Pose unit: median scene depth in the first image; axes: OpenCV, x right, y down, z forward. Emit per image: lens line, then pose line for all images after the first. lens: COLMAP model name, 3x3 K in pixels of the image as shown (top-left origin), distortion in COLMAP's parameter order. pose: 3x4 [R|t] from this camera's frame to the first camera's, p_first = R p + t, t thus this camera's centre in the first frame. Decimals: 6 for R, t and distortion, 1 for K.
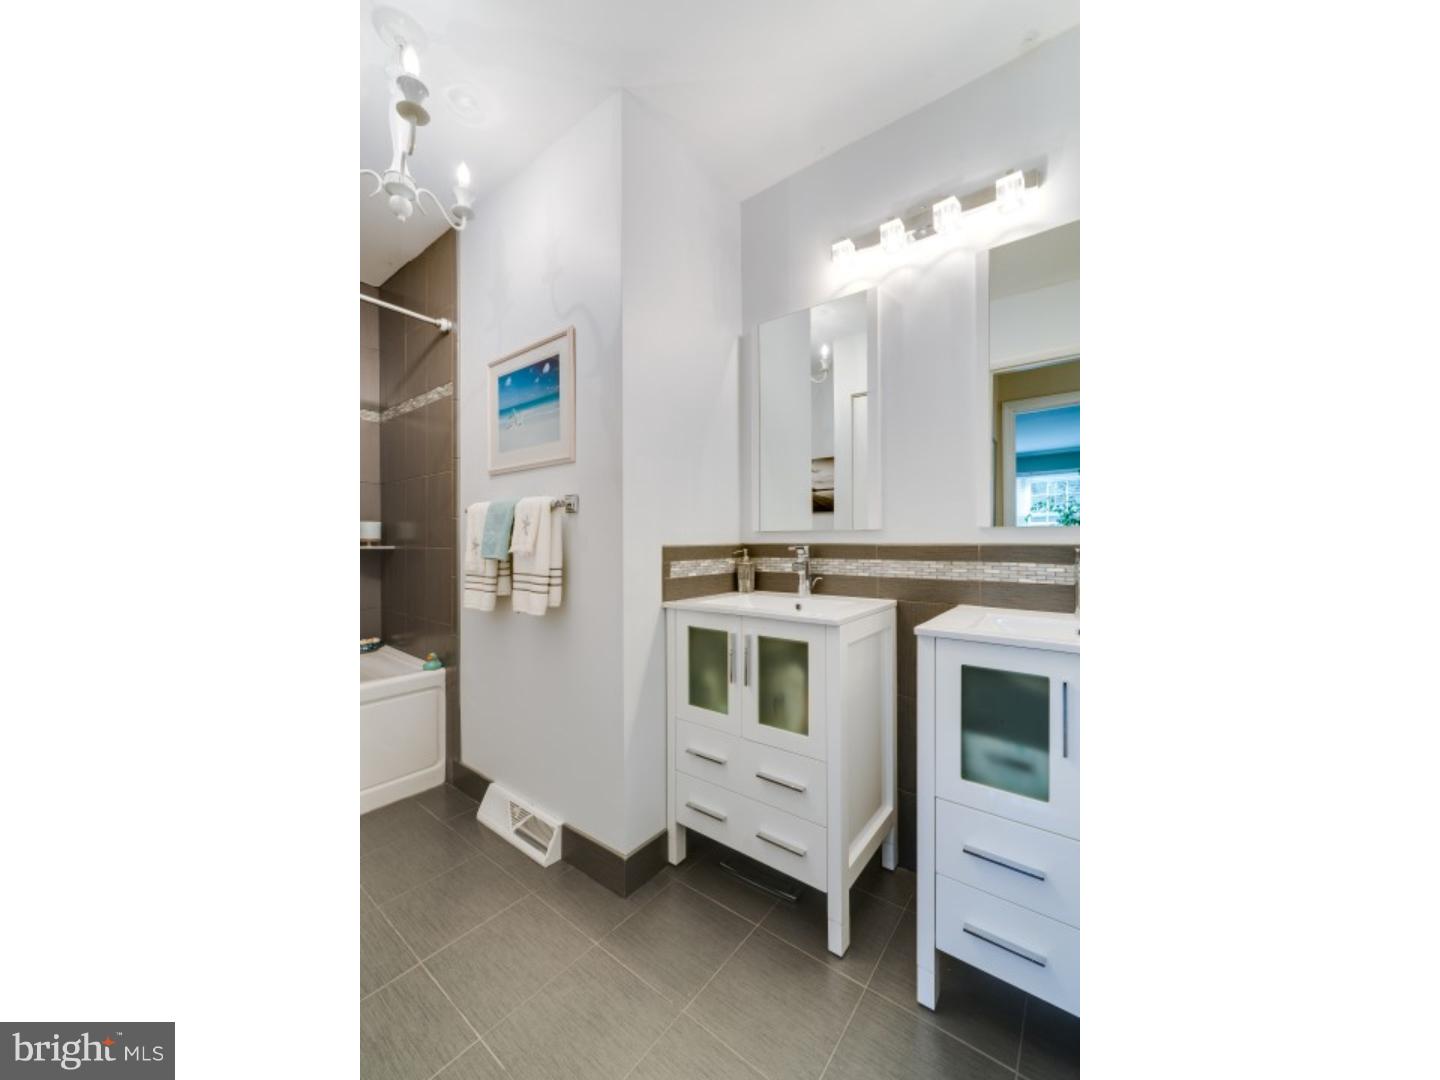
lens RADIAL K [[484.0, 0, 720.0], [0, 484.0, 540.0], [0, 0, 1]] dist [-0.000458, 0.000050]
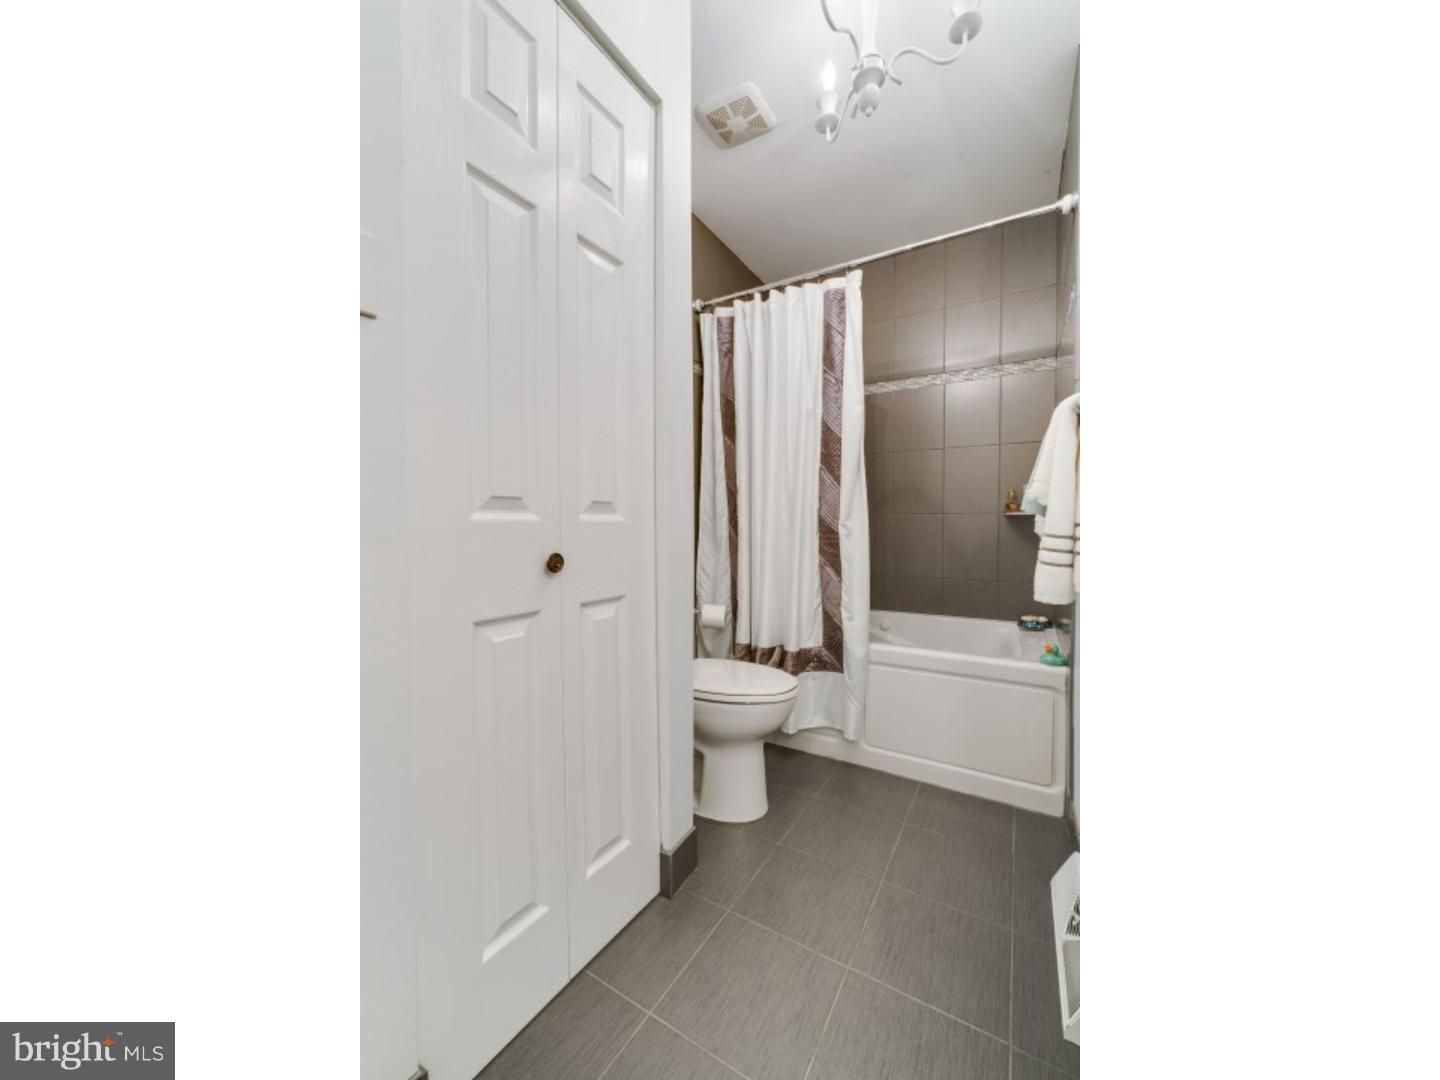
lens RADIAL K [[484.0, 0, 720.0], [0, 484.0, 540.0], [0, 0, 1]] dist [-0.000458, 0.000050]
pose [[0.098696, 0.021538, -0.994885, 0.164686], [0.008158, 0.999715, 0.022452, 0.062299], [0.995084, -0.010333, 0.098492, 0.537979]]
